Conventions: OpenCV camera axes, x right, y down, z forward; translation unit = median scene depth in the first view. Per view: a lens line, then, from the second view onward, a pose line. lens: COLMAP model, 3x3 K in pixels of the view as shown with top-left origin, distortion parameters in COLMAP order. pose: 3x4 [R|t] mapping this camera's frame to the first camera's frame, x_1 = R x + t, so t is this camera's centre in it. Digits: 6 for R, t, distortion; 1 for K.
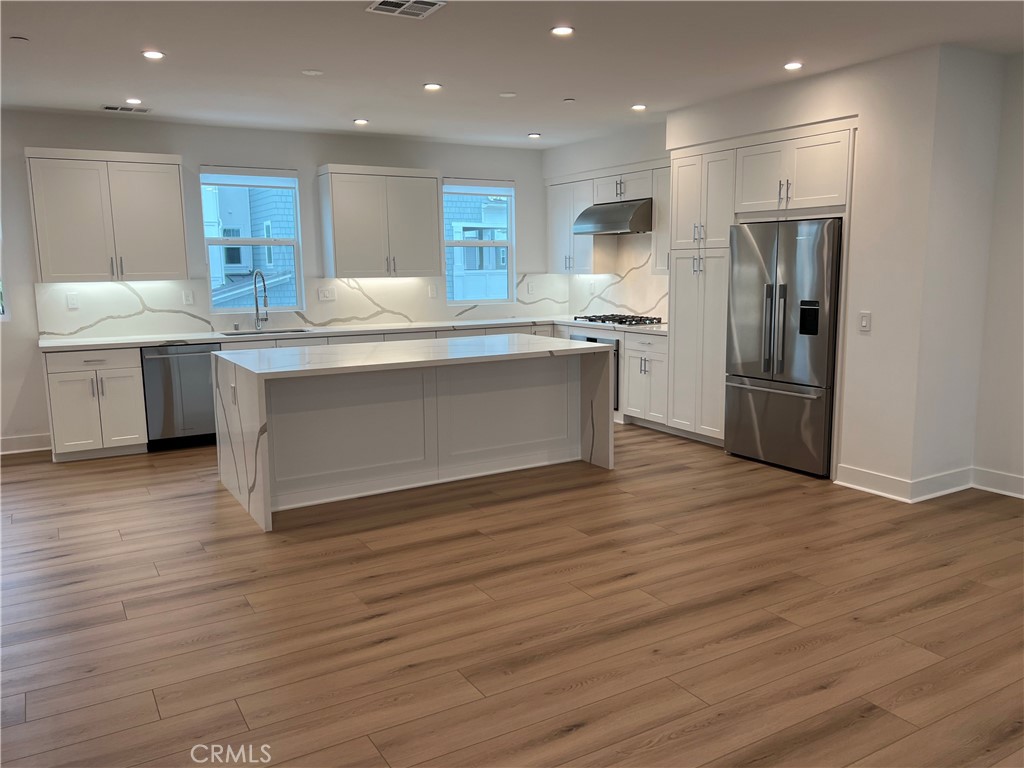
lens RADIAL K [[800.9, 0, 512.0], [0, 800.9, 384.0], [0, 0, 1]] dist [0.109387, -0.200952]
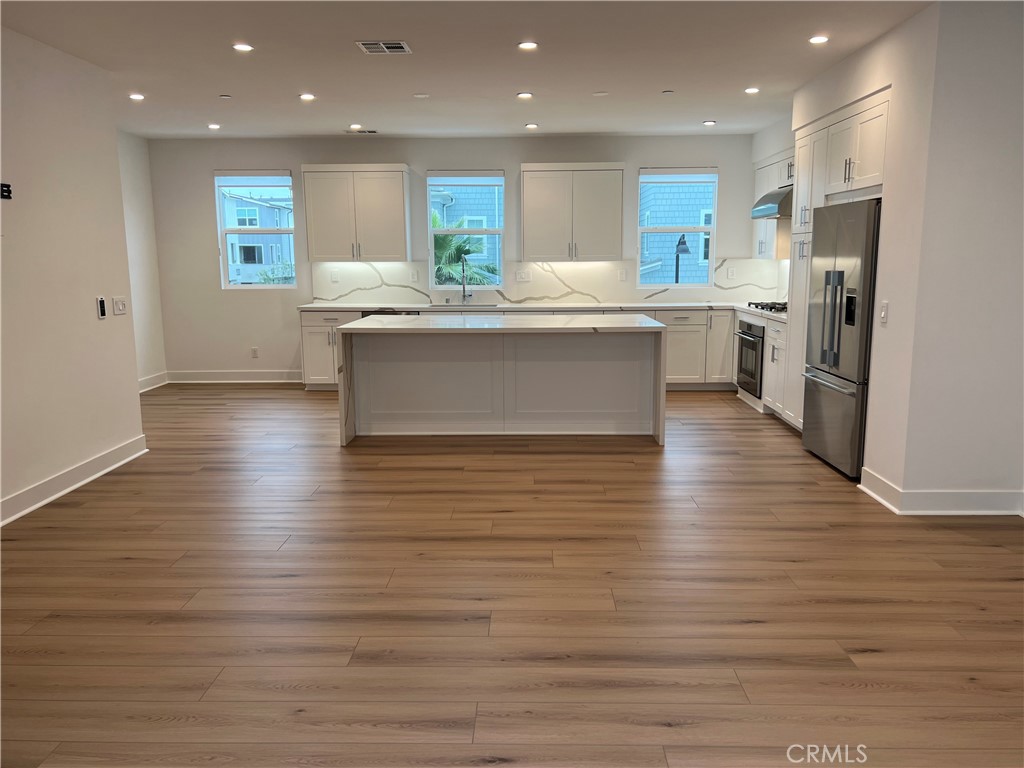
lens RADIAL K [[797.5, 0, 509.5], [0, 797.5, 392.4], [0, 0, 1]] dist [0.086057, -0.122203]
pose [[0.846412, 0.096641, -0.523686, 0.450956], [-0.083802, 0.995315, 0.048229, 0.003485], [0.525893, 0.003064, 0.850545, 0.004734]]
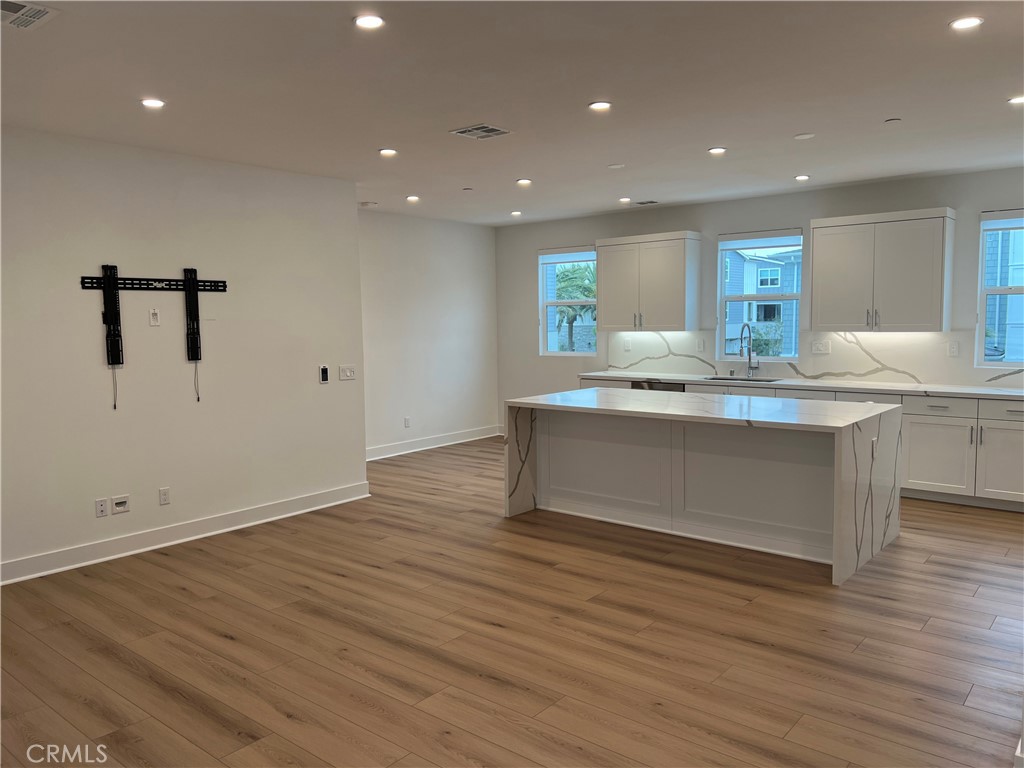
lens RADIAL K [[762.0, 0, 510.3], [0, 762.0, 379.0], [0, 0, 1]] dist [0.079778, -0.121280]
pose [[0.335956, 0.083354, -0.938182, 0.637961], [-0.131091, 0.990520, 0.041061, -0.073722], [0.932710, 0.109193, 0.343698, 0.386154]]
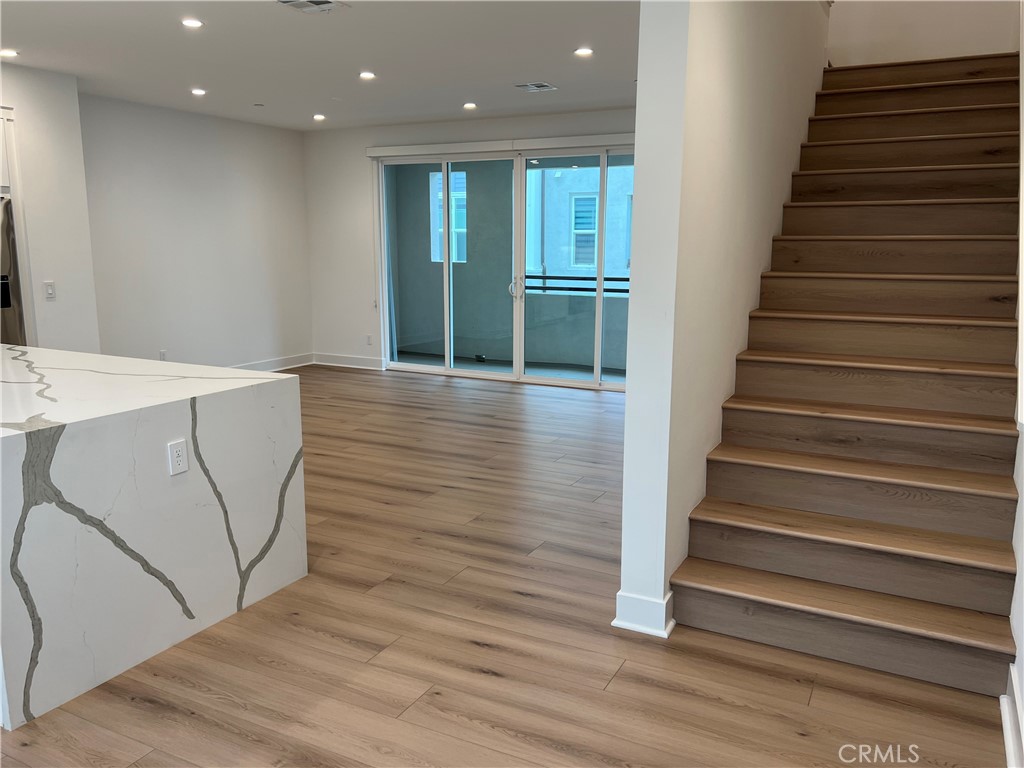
lens RADIAL K [[797.5, 0, 509.5], [0, 797.5, 392.4], [0, 0, 1]] dist [0.086057, -0.122203]
pose [[-0.531225, -0.147983, 0.834207, -0.746867], [0.126196, 0.959823, 0.250628, -0.116026], [-0.837780, 0.238413, -0.491207, 0.845550]]
